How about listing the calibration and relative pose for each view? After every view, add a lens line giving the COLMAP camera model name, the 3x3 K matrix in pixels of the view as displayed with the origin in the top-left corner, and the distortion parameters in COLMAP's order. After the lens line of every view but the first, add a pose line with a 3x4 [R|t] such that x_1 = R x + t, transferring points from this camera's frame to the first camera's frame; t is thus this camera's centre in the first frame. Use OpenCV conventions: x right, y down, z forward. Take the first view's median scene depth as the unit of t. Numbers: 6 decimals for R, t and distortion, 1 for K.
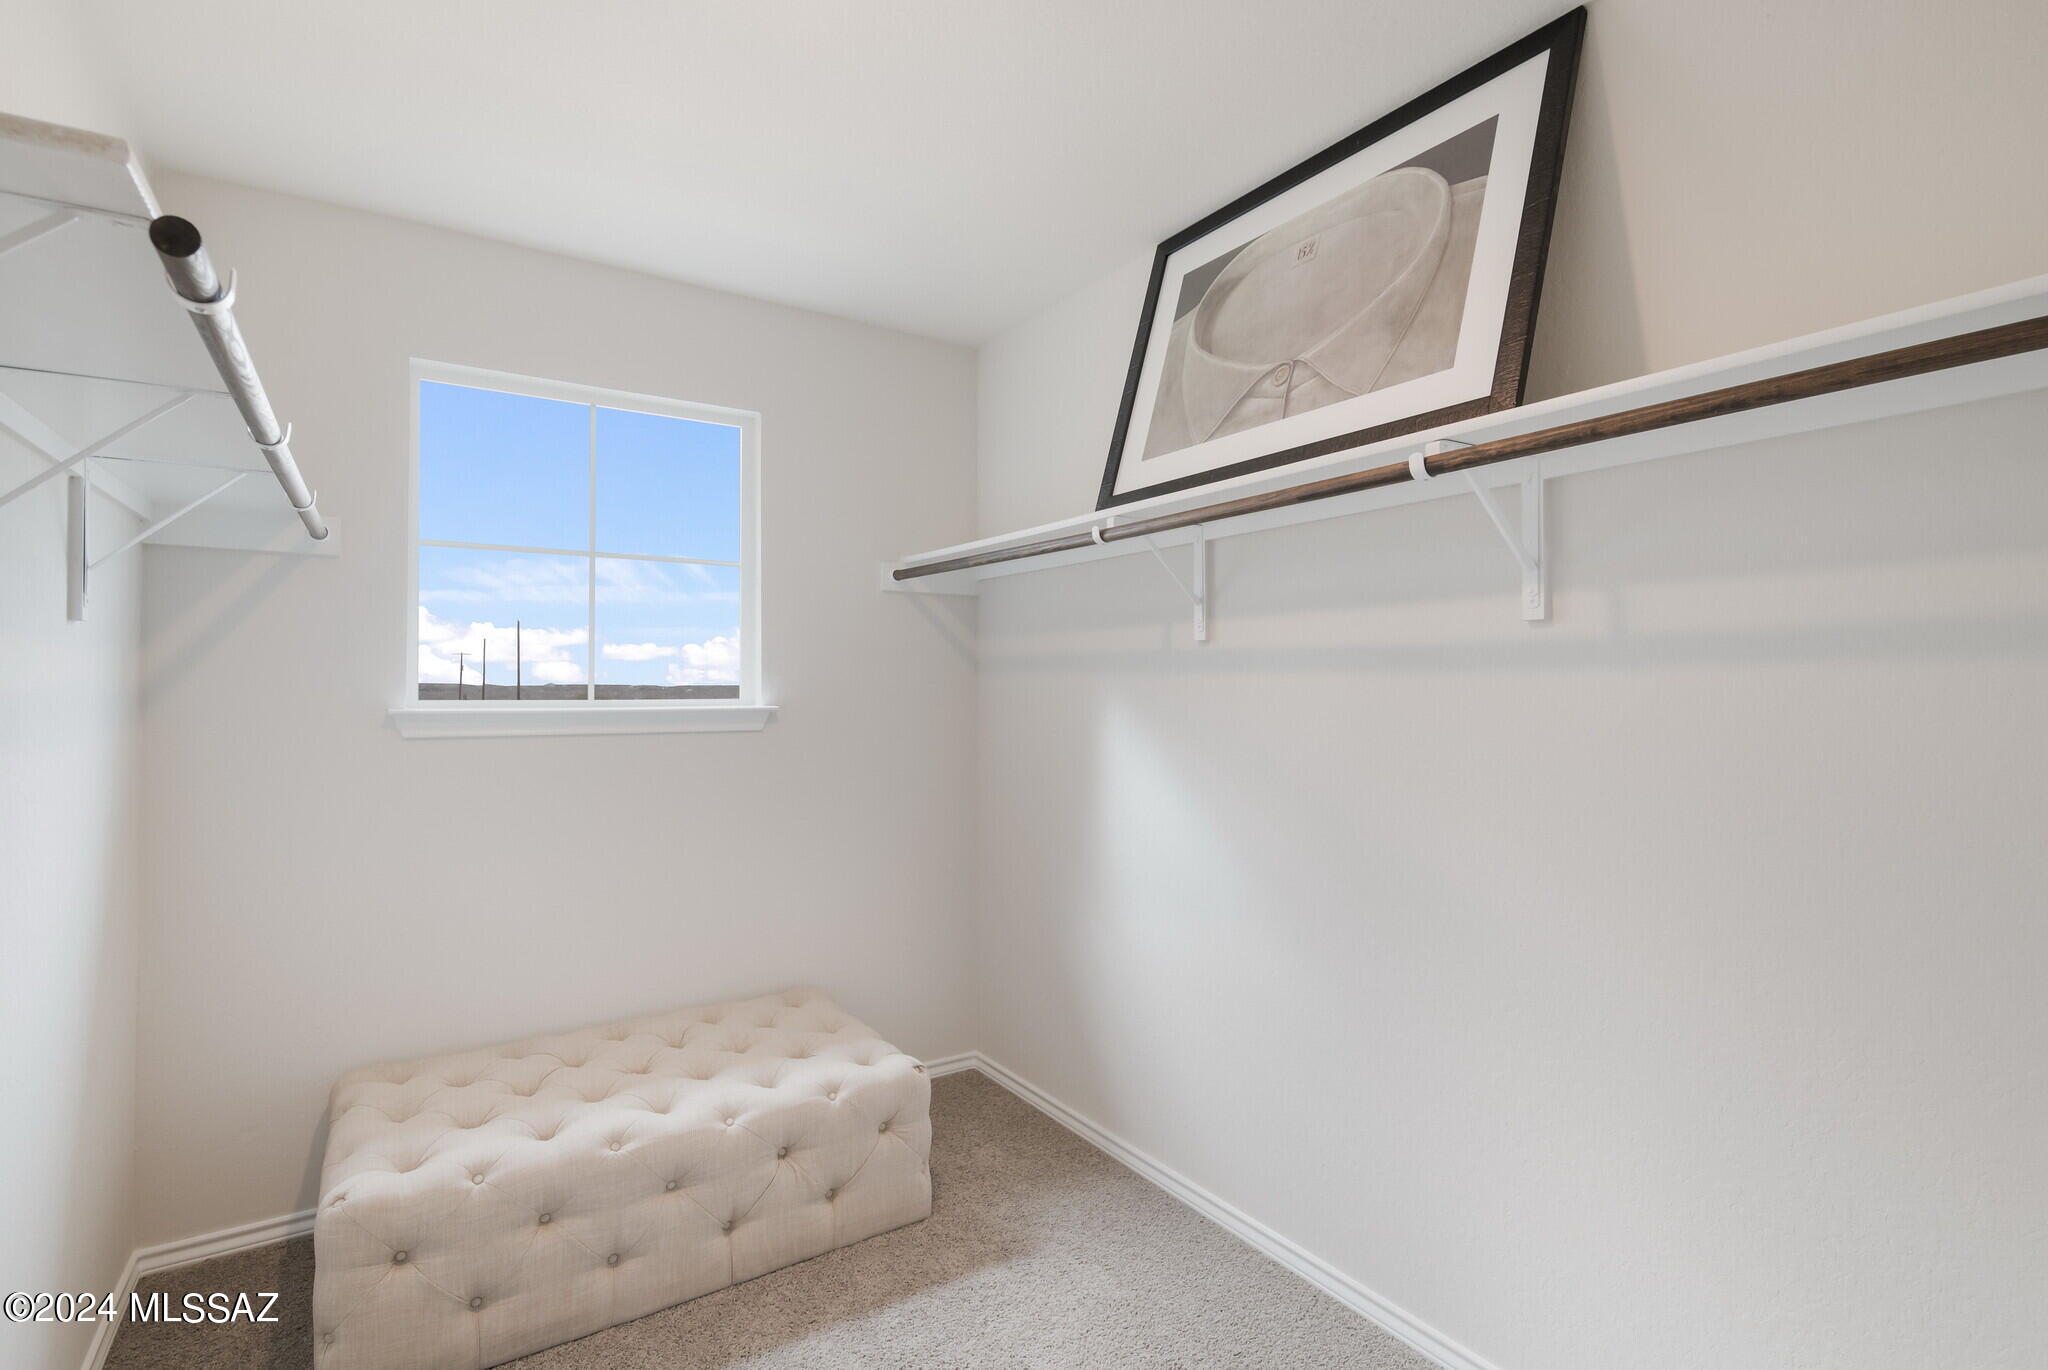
lens RADIAL K [[973.5, 0, 1028.5], [0, 973.5, 684.1], [0, 0, 1]] dist [-0.001484, -0.000470]
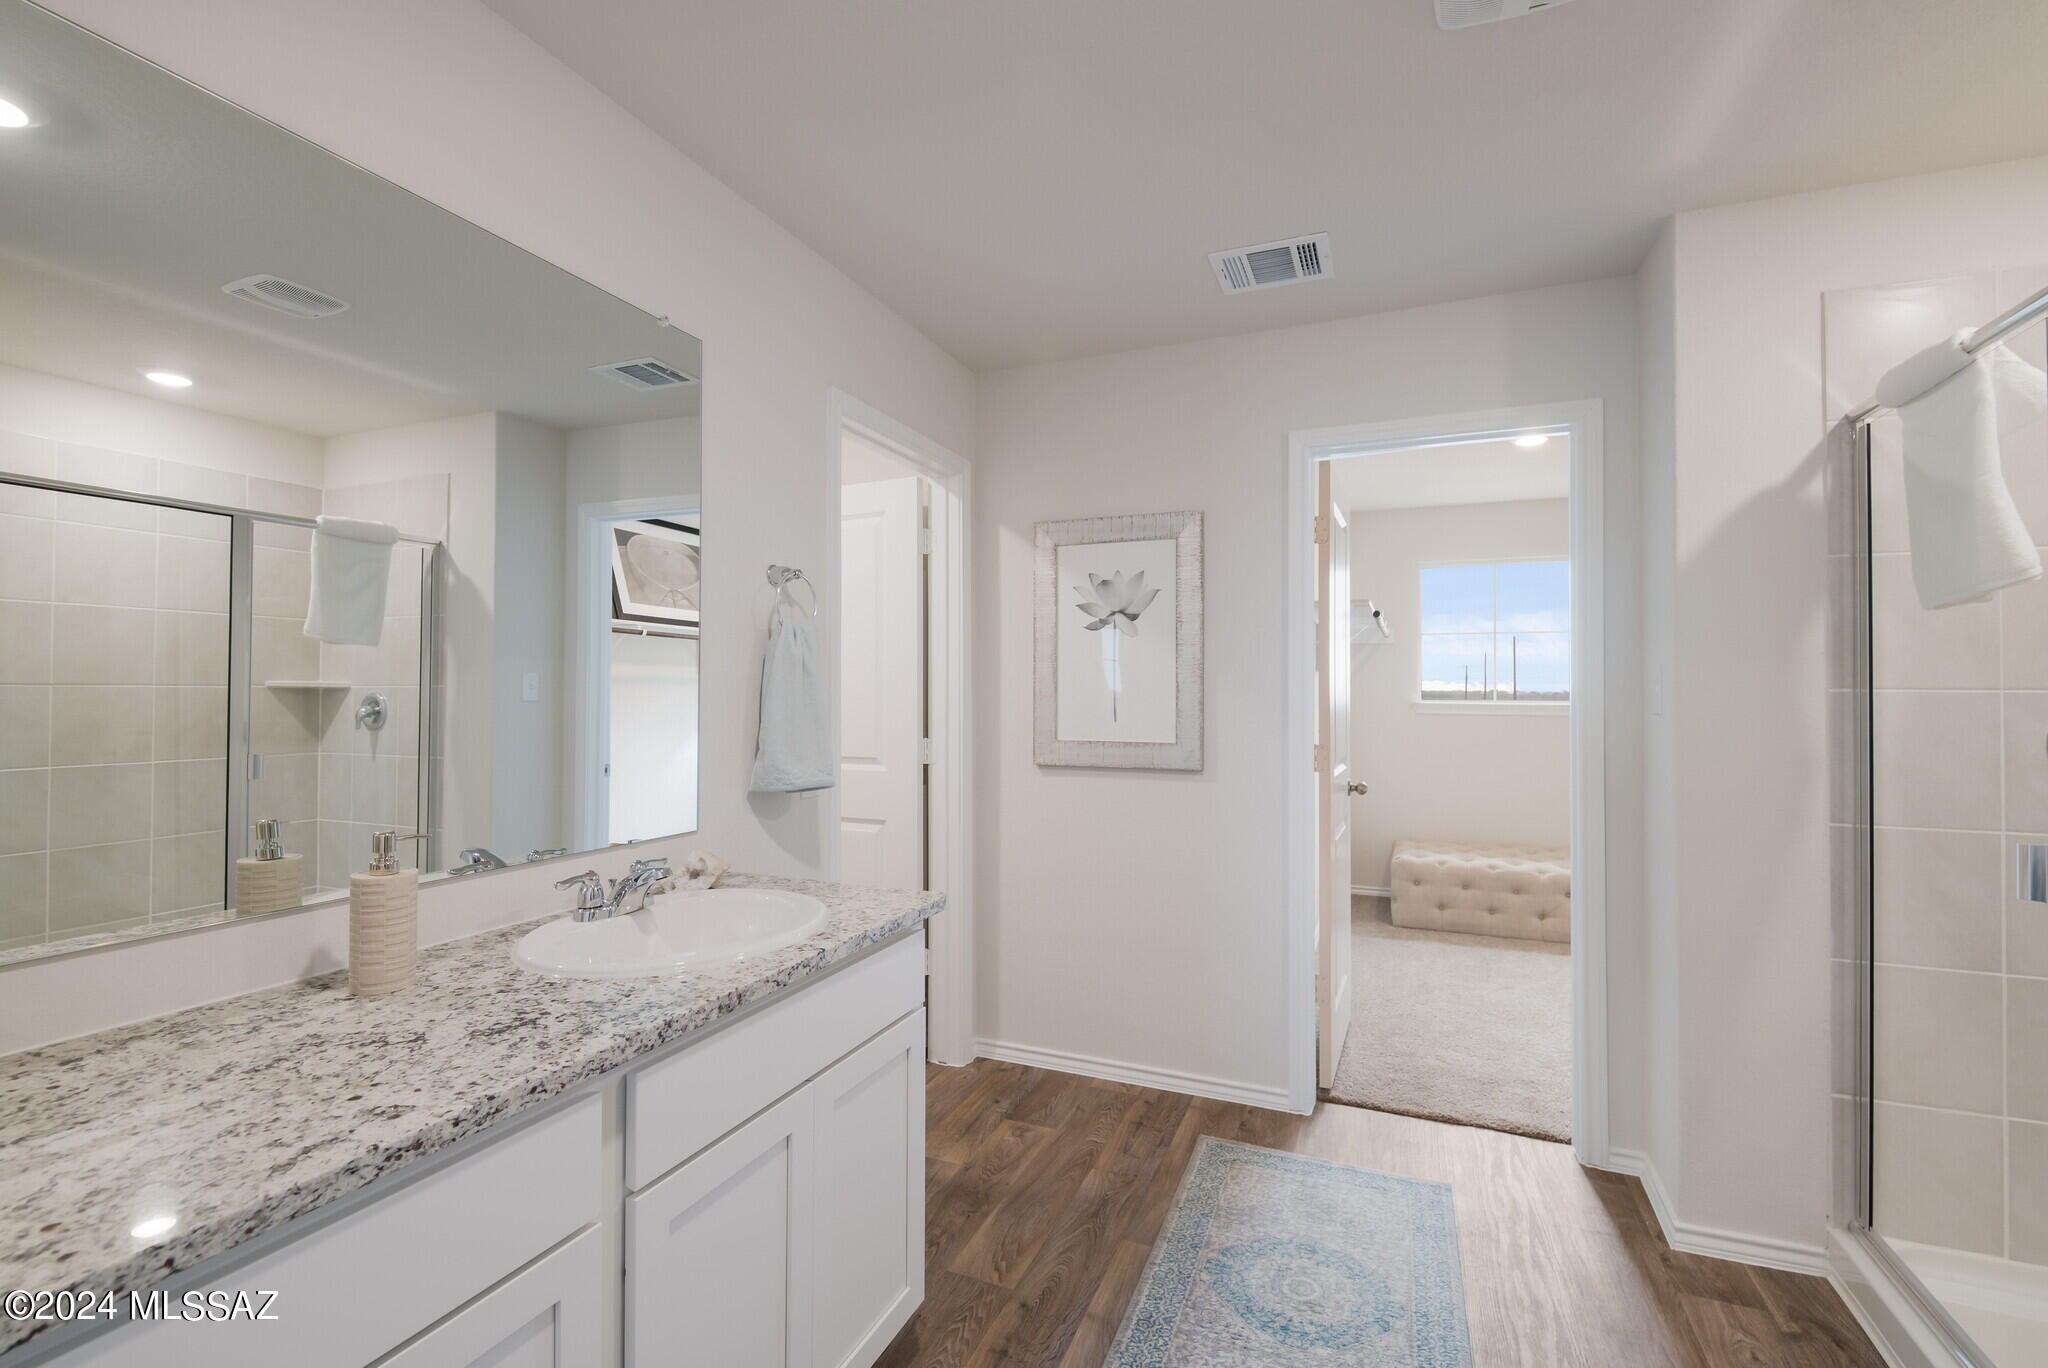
lens RADIAL K [[894.1, 0, 1032.7], [0, 894.1, 681.2], [0, 0, 1]] dist [0.015112, -0.012460]
pose [[0.556785, -0.012683, -0.830560, 0.911087], [0.002600, 0.999905, -0.013526, -0.000891], [0.830652, 0.005372, 0.556766, -1.391233]]
